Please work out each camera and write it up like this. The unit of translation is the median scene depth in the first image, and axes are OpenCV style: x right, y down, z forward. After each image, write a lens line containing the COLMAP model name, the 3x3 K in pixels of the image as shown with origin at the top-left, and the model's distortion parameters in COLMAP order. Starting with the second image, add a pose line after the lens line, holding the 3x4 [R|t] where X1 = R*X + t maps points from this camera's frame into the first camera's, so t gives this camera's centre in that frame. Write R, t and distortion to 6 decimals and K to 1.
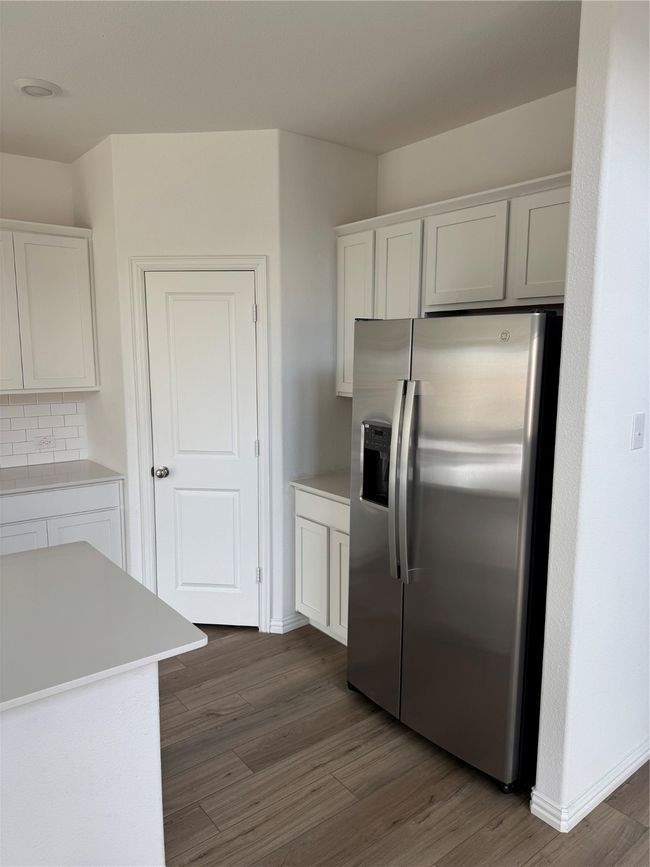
lens RADIAL K [[596.6, 0, 326.3], [0, 596.6, 435.4], [0, 0, 1]] dist [0.008929, 0.001629]
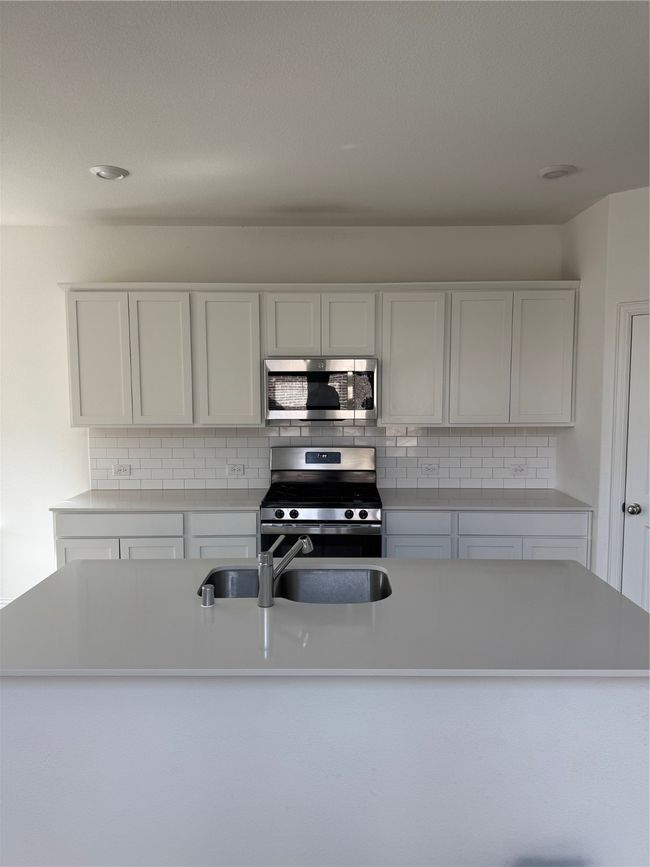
lens RADIAL K [[596.6, 0, 323.1], [0, 596.6, 432.4], [0, 0, 1]] dist [0.008929, 0.001629]
pose [[0.782922, 0.045968, -0.620419, -0.064008], [-0.084933, 0.995827, -0.033397, 0.010899], [0.616295, 0.078841, 0.783559, -0.131694]]
